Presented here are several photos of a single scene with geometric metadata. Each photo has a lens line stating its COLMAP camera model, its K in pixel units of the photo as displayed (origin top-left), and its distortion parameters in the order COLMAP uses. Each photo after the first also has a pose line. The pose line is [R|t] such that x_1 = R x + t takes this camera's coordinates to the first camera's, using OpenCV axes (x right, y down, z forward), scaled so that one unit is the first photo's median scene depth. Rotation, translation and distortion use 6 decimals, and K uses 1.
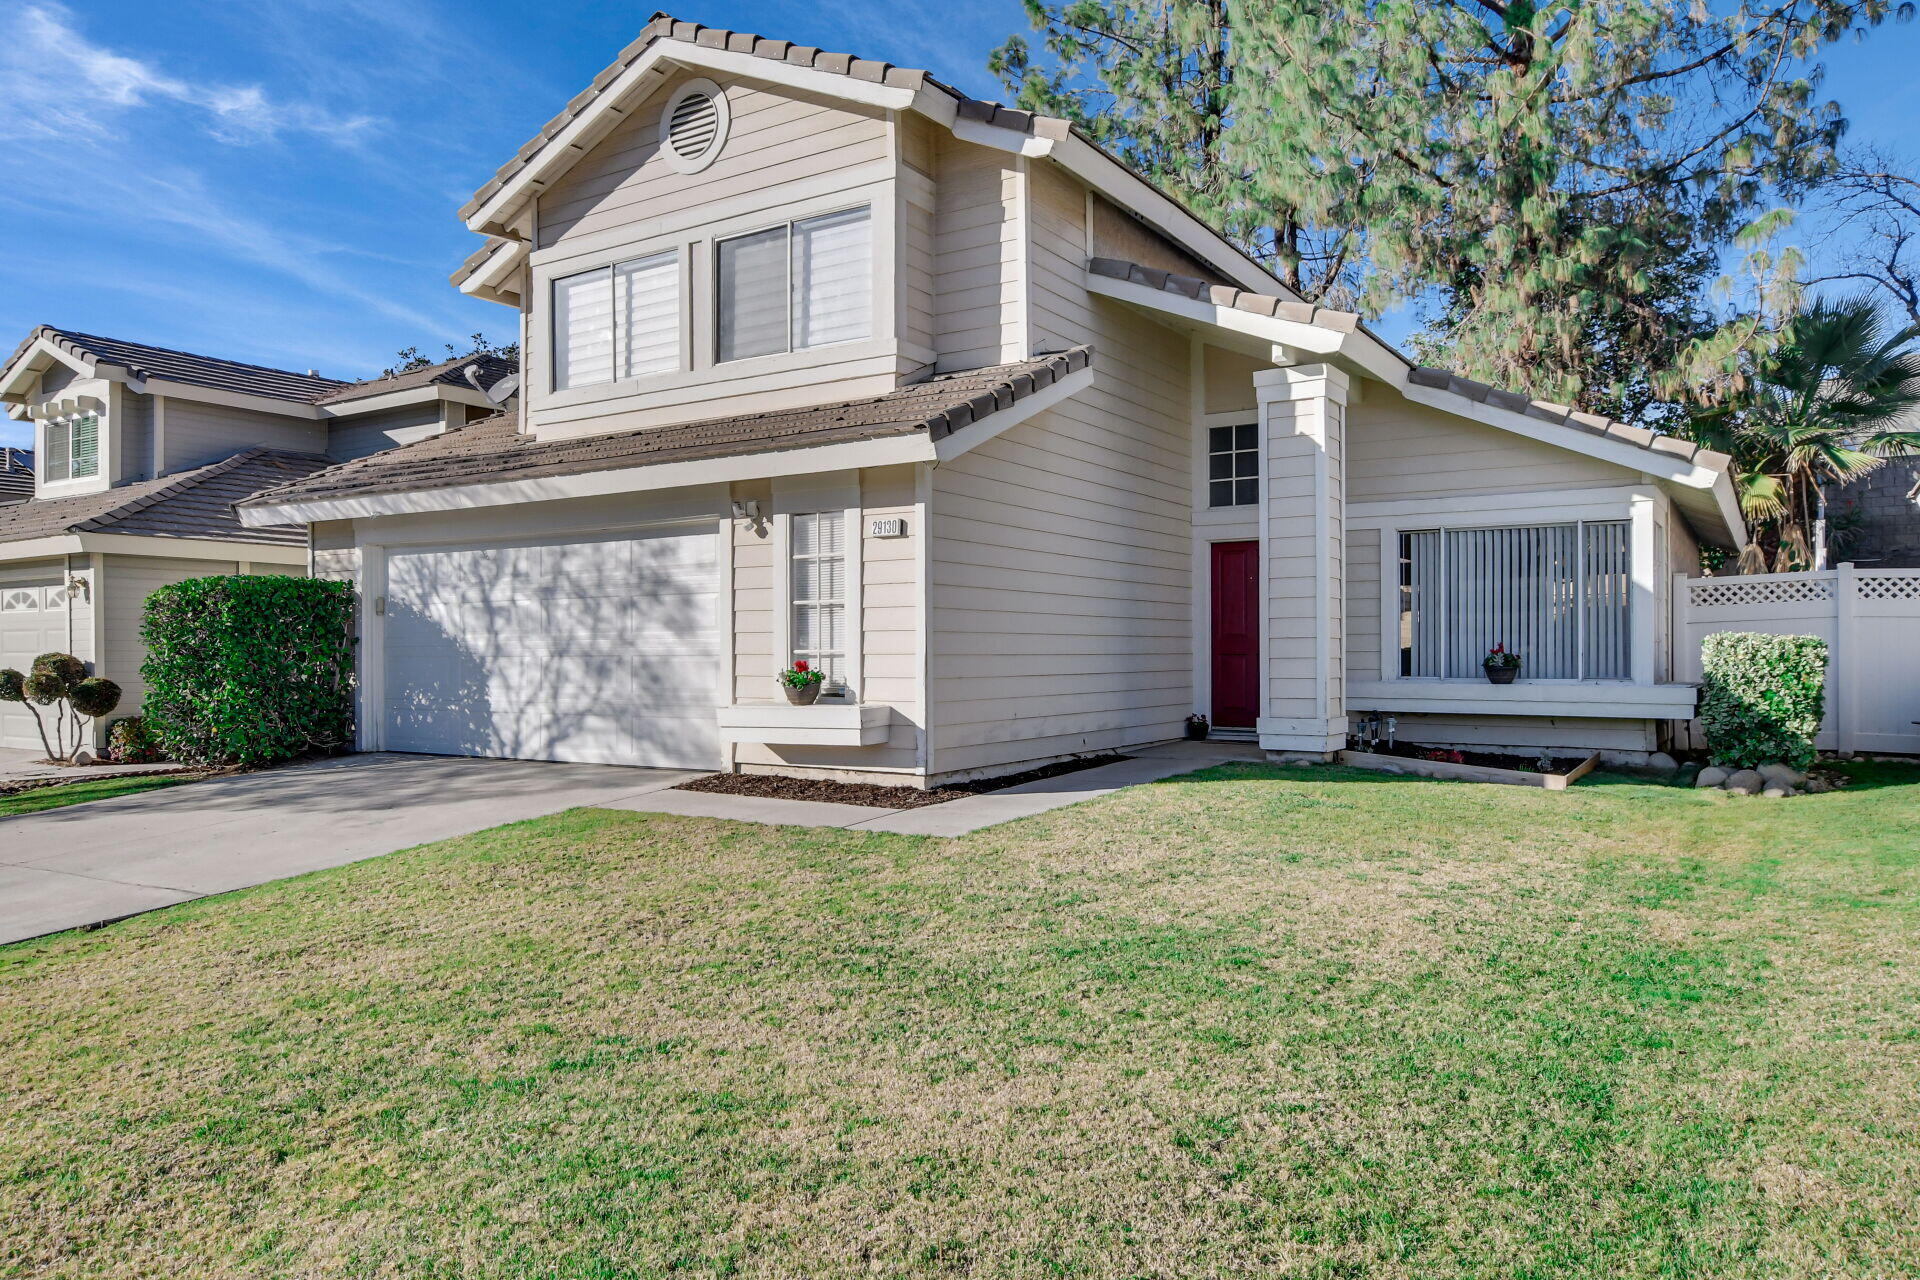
lens RADIAL K [[1313.4, 0, 960.0], [0, 1313.4, 640.0], [0, 0, 1]] dist [-0.002520, -0.001025]
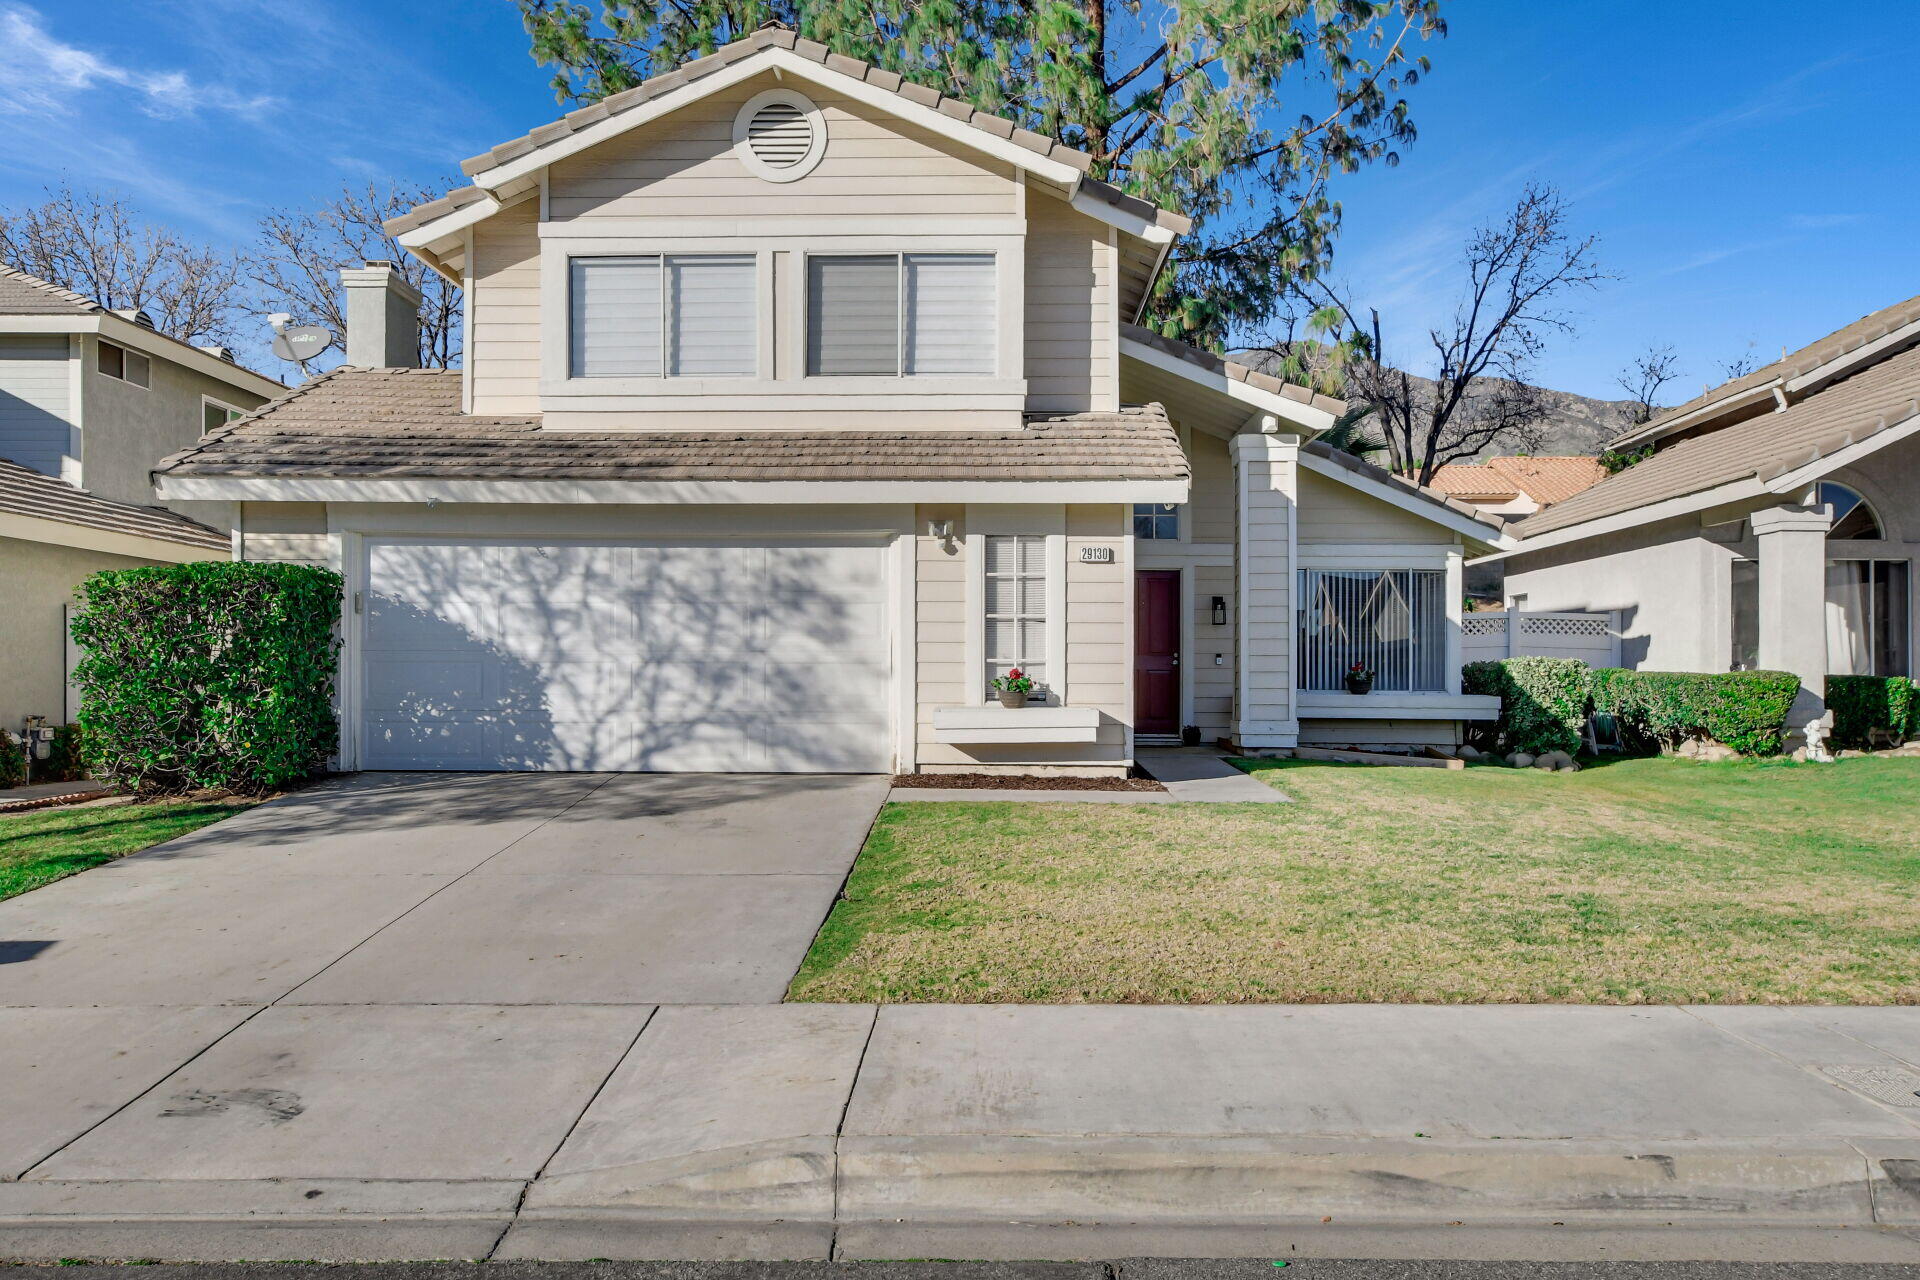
lens RADIAL K [[1578.6, 0, 960.4], [0, 1578.6, 669.4], [0, 0, 1]] dist [0.003351, 0.001803]
pose [[0.854500, 0.010690, 0.519341, -0.724076], [-0.012266, 0.999925, -0.000400, 0.014837], [-0.519306, -0.006028, 0.854567, -0.105081]]
